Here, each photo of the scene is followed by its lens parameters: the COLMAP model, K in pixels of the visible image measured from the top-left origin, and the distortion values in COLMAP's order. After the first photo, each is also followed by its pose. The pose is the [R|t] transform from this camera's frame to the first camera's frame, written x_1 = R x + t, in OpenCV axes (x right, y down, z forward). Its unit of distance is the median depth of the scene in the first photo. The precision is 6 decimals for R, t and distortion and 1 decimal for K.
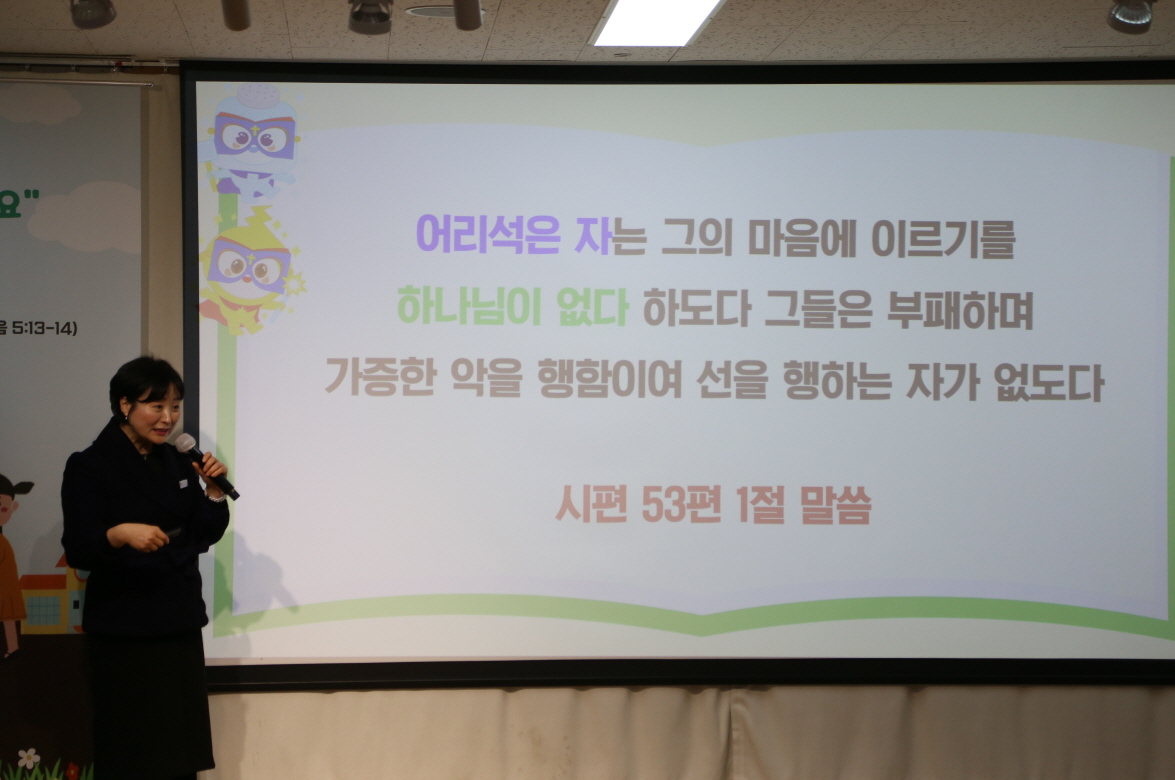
lens RADIAL K [[3343.5, 0, 597.5], [0, 3343.5, 383.9], [0, 0, 1]] dist [0.628208, 0.000000]
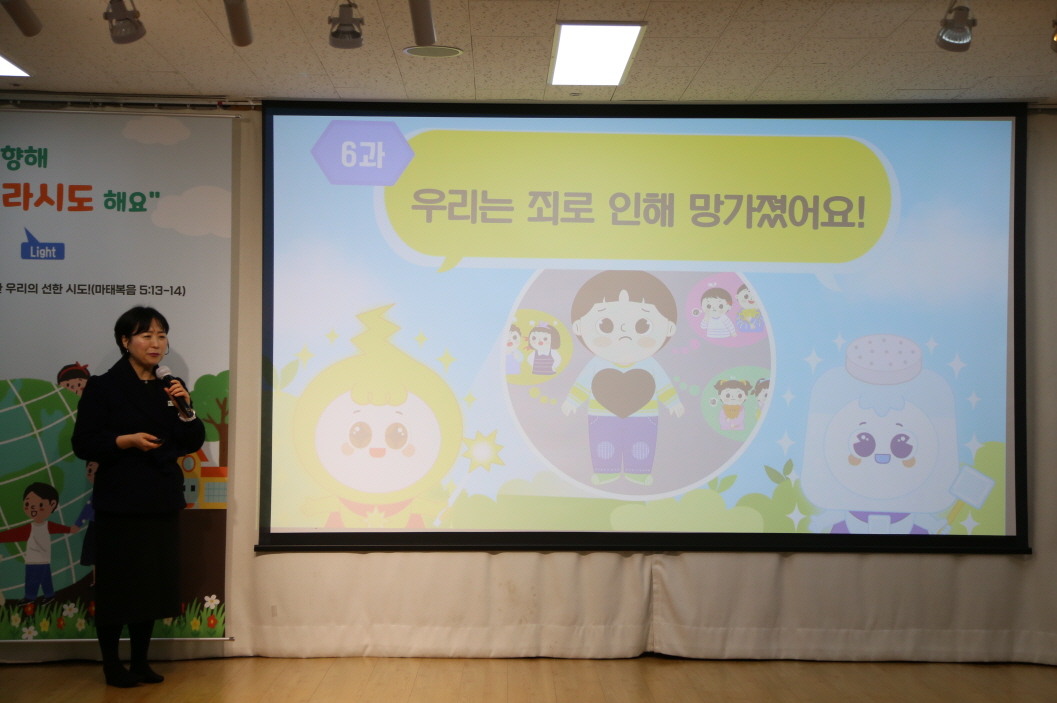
lens RADIAL K [[2139.6, 0, 530.5], [0, 2139.6, 345.7], [0, 0, 1]] dist [0.355551, 0.000000]
pose [[0.999554, 0.008324, -0.028694, 0.014527], [-0.008225, 0.999960, 0.003548, 0.001931], [0.028722, -0.003311, 0.999582, 0.114882]]
